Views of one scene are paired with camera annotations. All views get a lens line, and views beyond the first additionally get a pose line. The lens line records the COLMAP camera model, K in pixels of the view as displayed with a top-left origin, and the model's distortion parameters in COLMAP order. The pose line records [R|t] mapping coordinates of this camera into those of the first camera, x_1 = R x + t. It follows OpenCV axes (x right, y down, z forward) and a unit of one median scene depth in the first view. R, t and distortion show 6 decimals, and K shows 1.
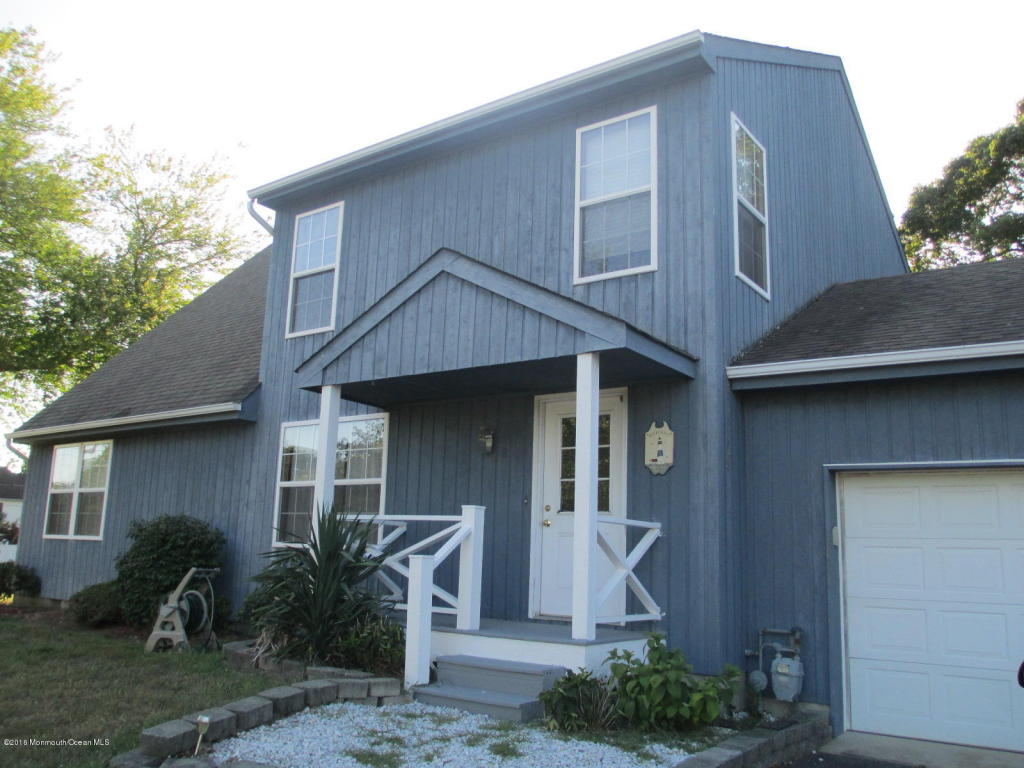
lens RADIAL K [[851.5, 0, 511.4], [0, 851.5, 390.3], [0, 0, 1]] dist [-0.063697, 0.025340]
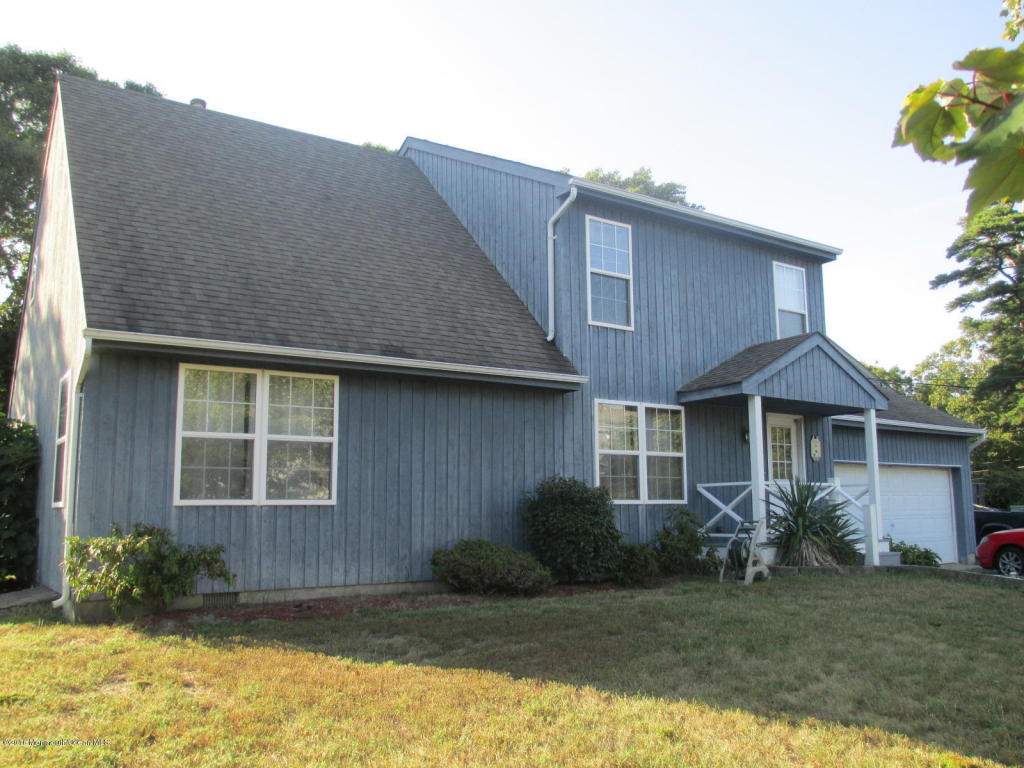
lens RADIAL K [[851.5, 0, 511.1], [0, 851.5, 382.4], [0, 0, 1]] dist [-0.063697, 0.025340]
pose [[0.344940, 0.105997, 0.932620, -1.571586], [-0.163229, 0.985238, -0.051605, 0.106885], [-0.924323, -0.134430, 0.357150, 0.773847]]
